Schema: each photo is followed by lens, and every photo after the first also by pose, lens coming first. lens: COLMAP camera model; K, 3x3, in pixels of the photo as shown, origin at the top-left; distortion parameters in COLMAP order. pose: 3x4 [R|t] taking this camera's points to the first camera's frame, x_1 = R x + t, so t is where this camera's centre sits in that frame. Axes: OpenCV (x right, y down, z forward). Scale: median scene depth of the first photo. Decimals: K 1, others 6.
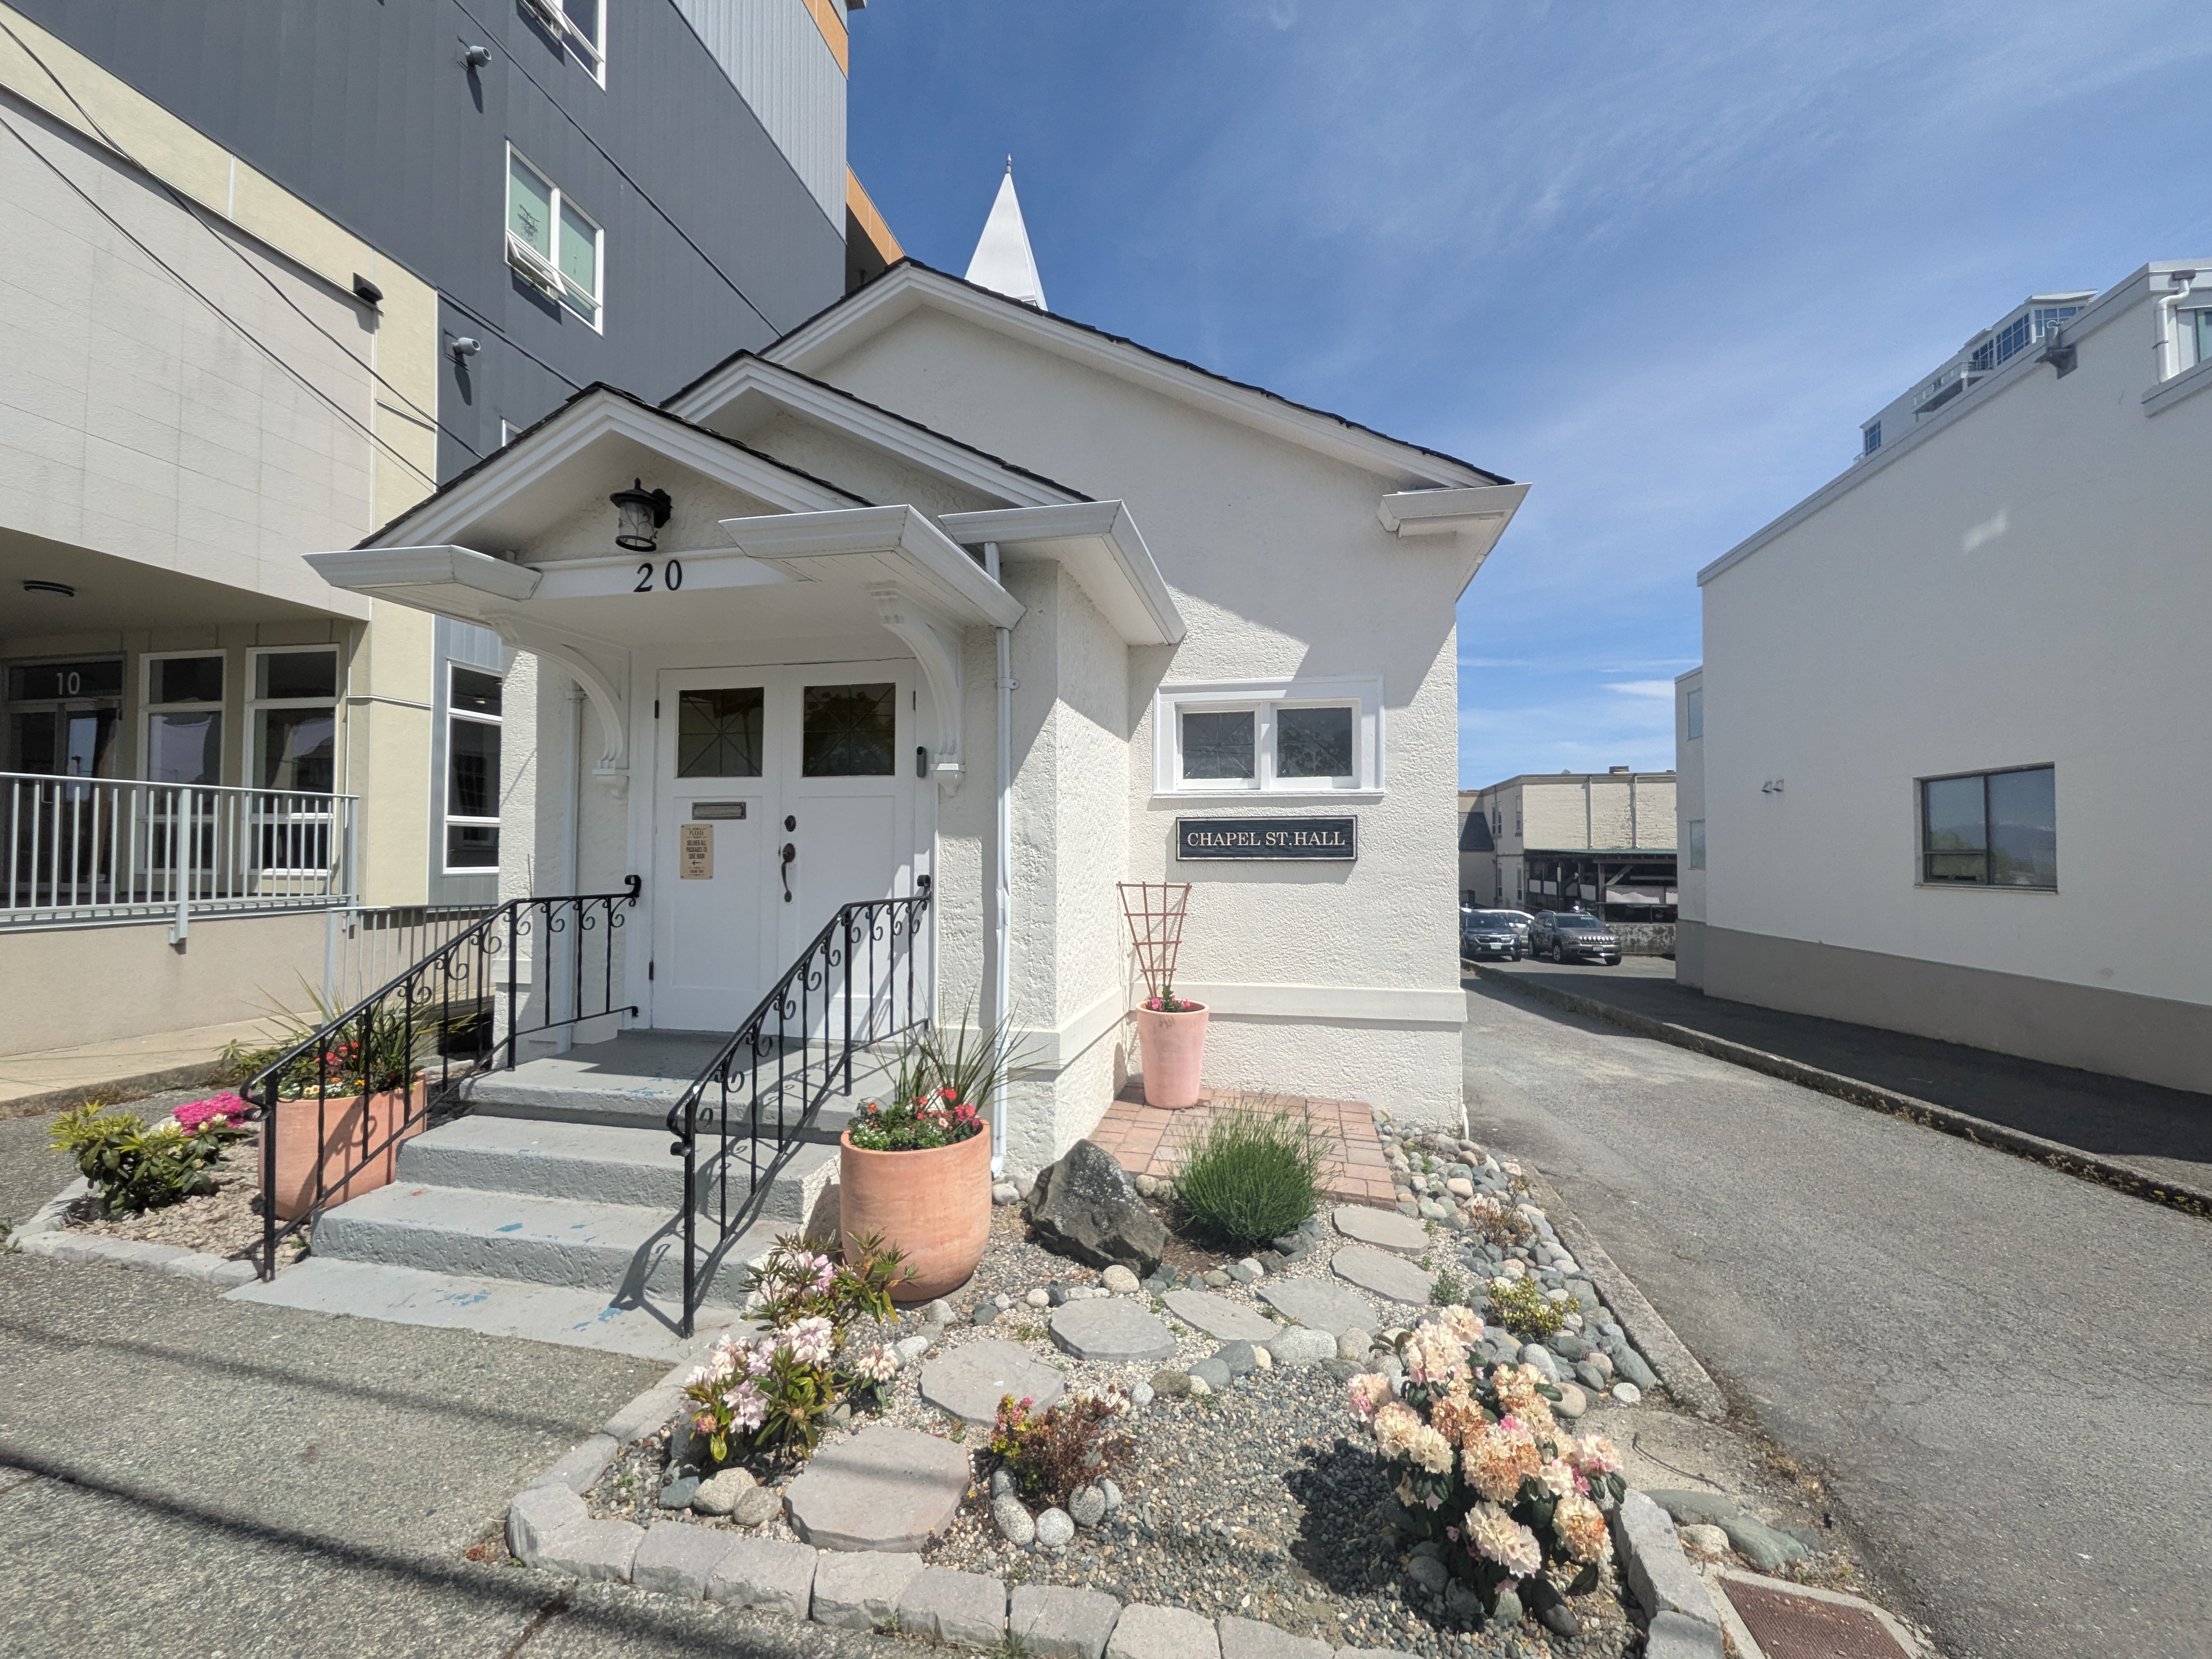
lens RADIAL K [[876.8, 0, 1089.8], [0, 876.8, 831.5], [0, 0, 1]] dist [0.023509, -0.011540]
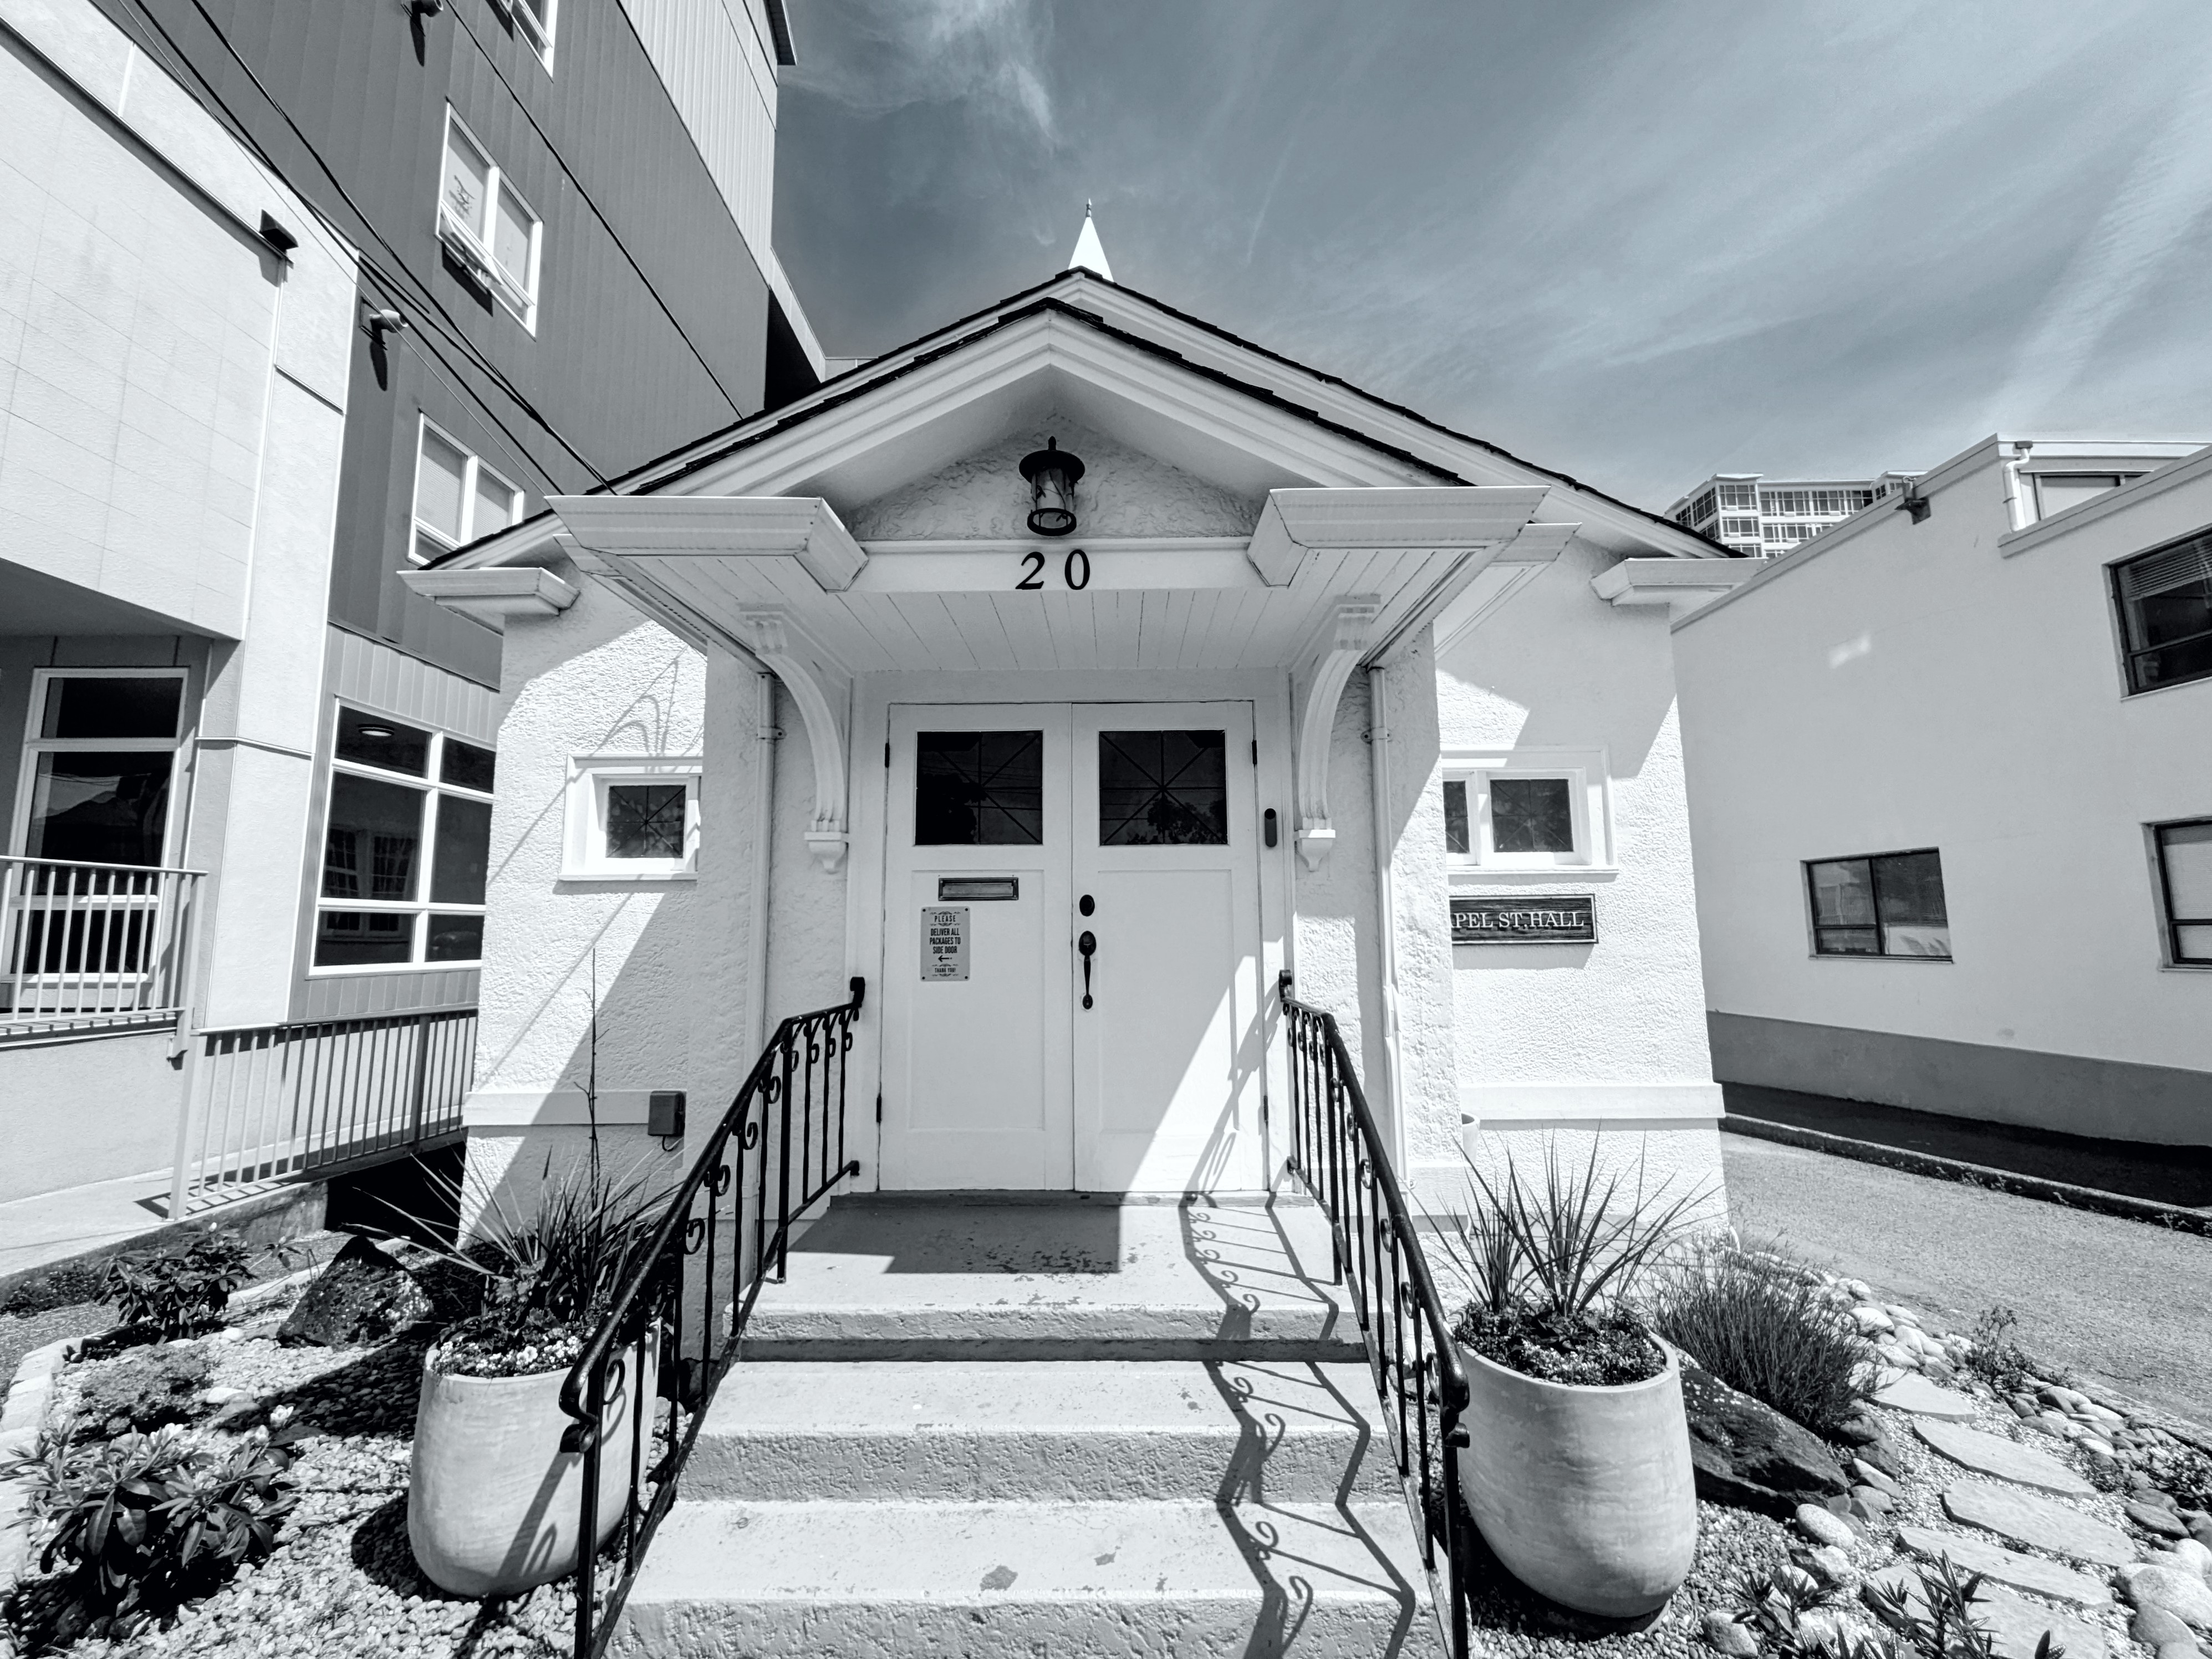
lens RADIAL K [[885.4, 0, 1106.0], [0, 885.4, 829.5], [0, 0, 1]] dist [0.018974, -0.009371]
pose [[0.978517, 0.013135, 0.205748, -0.376886], [0.006108, 0.995683, -0.092613, -0.002413], [-0.206076, 0.091880, 0.974213, 0.181658]]
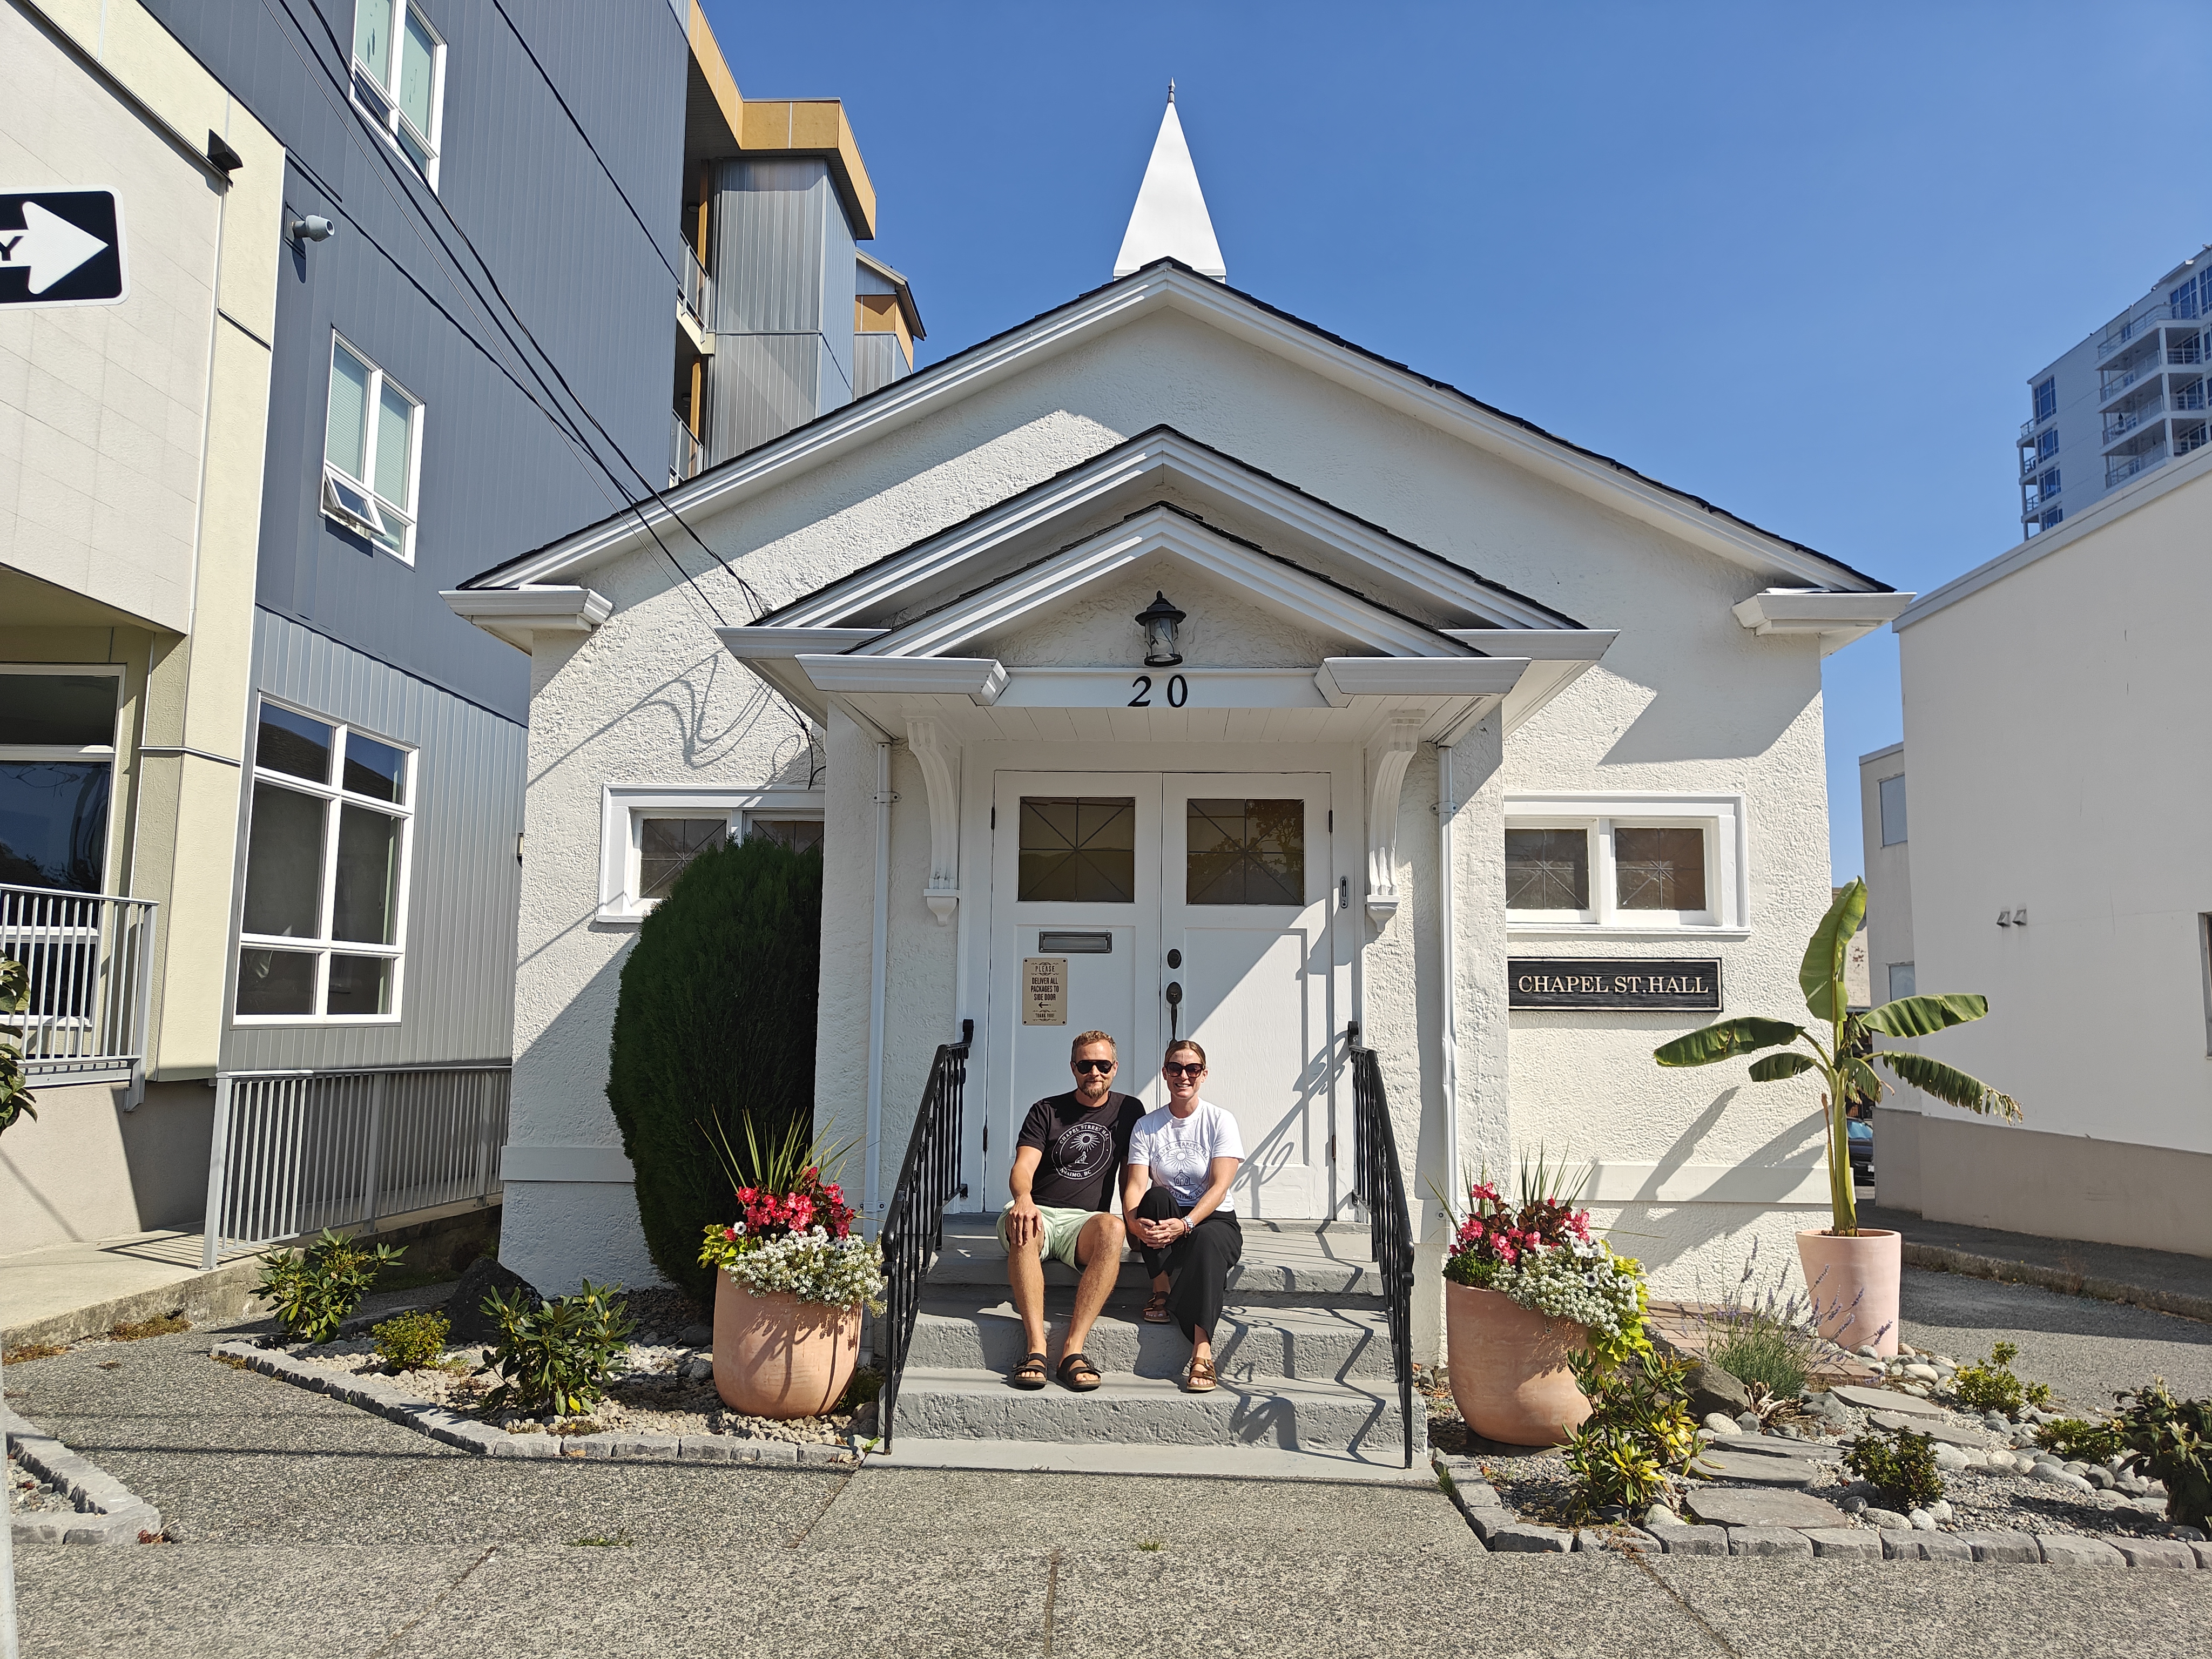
lens RADIAL K [[1524.6, 0, 1098.6], [0, 1524.6, 828.7], [0, 0, 1]] dist [0.061741, -0.064735]
pose [[0.985727, 0.028719, 0.165883, -0.512999], [-0.013866, 0.995844, -0.090010, -0.000760], [-0.167778, 0.086425, 0.982029, -0.344602]]
